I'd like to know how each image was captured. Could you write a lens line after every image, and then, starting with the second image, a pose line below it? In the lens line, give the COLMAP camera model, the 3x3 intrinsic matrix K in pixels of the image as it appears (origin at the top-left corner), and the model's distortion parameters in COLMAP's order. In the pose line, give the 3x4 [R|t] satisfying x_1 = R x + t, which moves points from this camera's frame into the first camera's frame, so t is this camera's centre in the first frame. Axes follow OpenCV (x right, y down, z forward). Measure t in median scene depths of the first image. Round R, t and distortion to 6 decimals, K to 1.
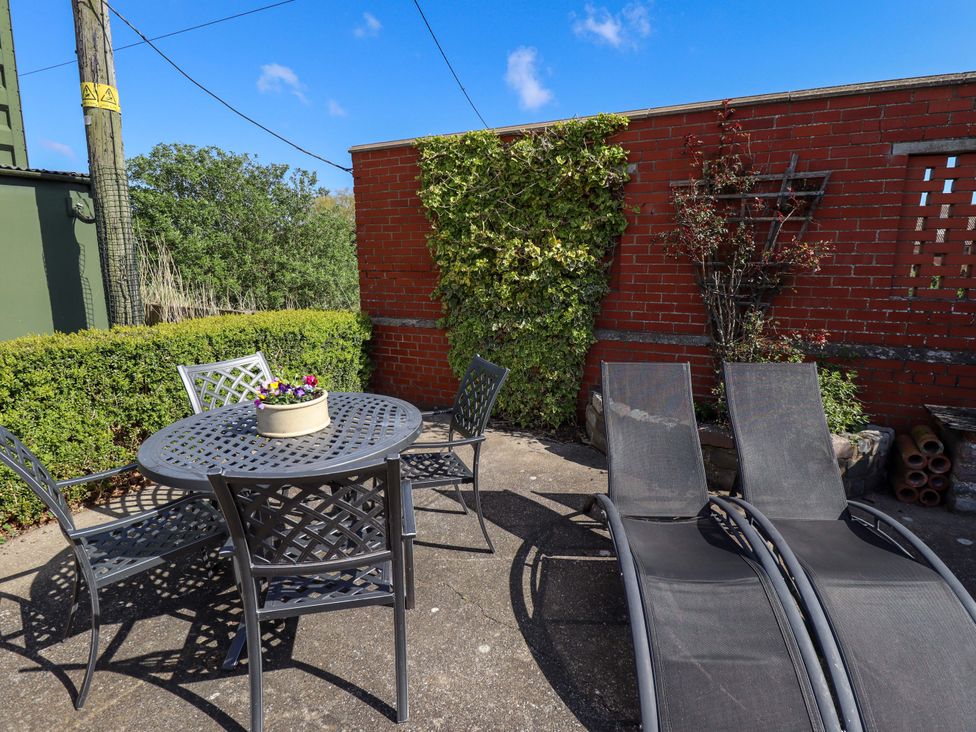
lens RADIAL K [[507.7, 0, 499.9], [0, 507.7, 361.5], [0, 0, 1]] dist [0.001917, -0.014475]
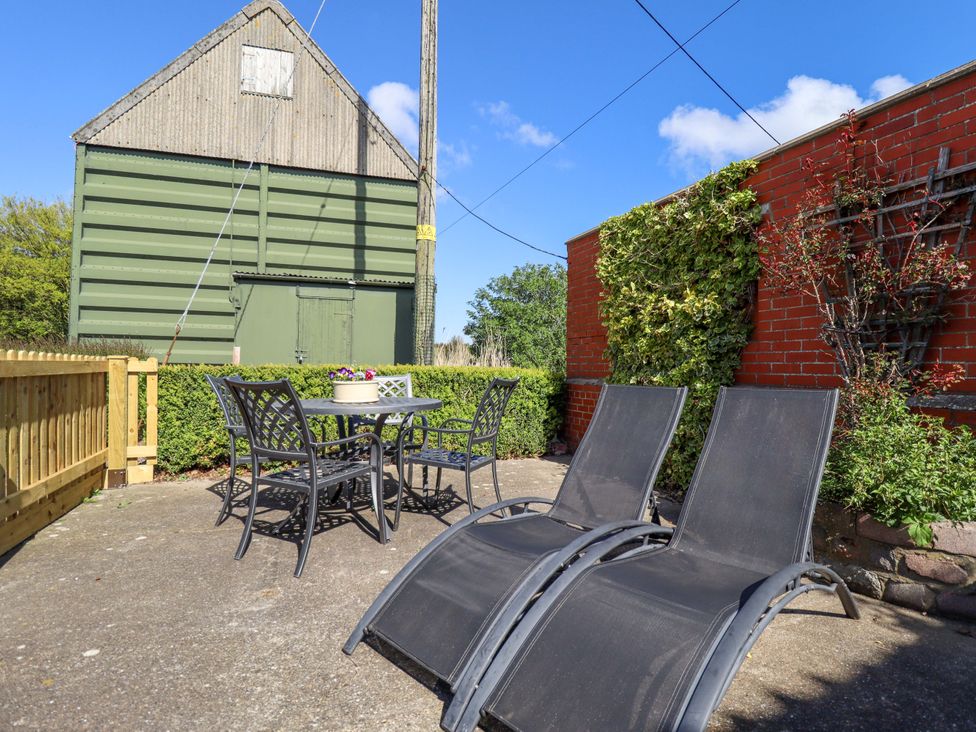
lens RADIAL K [[507.7, 0, 499.9], [0, 507.7, 361.5], [0, 0, 1]] dist [0.001917, -0.014475]
pose [[0.753256, 0.000635, -0.657727, 0.479121], [-0.137794, 0.977961, -0.156863, 0.097538], [0.643132, 0.208789, 0.736742, 0.064449]]
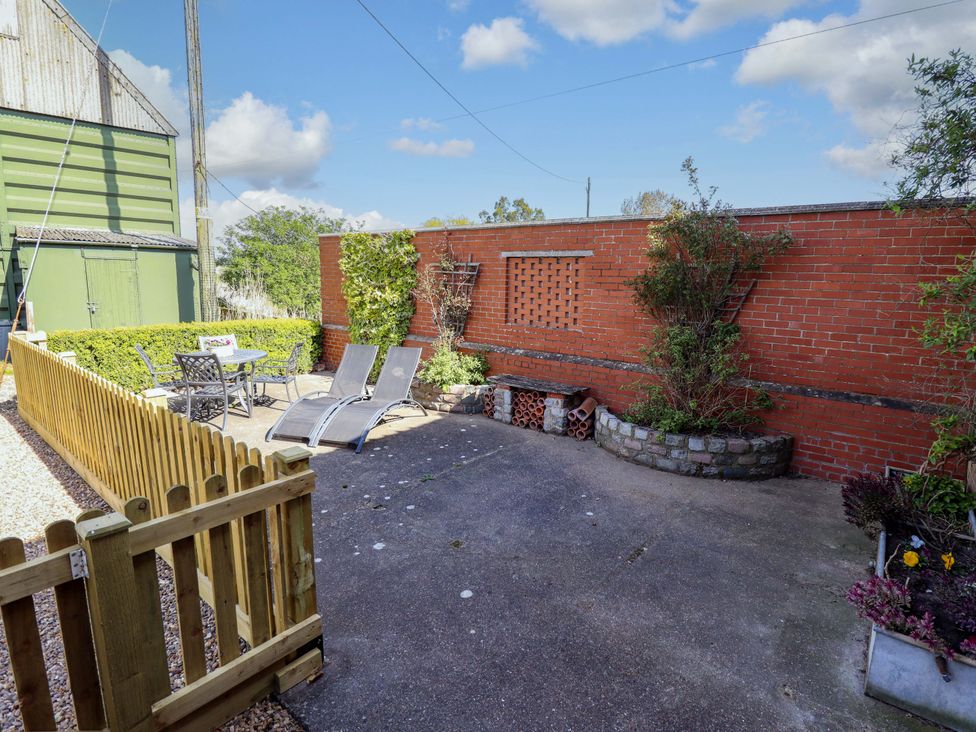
lens RADIAL K [[507.7, 0, 499.9], [0, 507.7, 361.5], [0, 0, 1]] dist [0.001917, -0.014475]
pose [[0.975056, 0.057656, -0.214338, 0.984143], [-0.064095, 0.997674, -0.023206, 0.065244], [0.212502, 0.036365, 0.976484, -0.851347]]
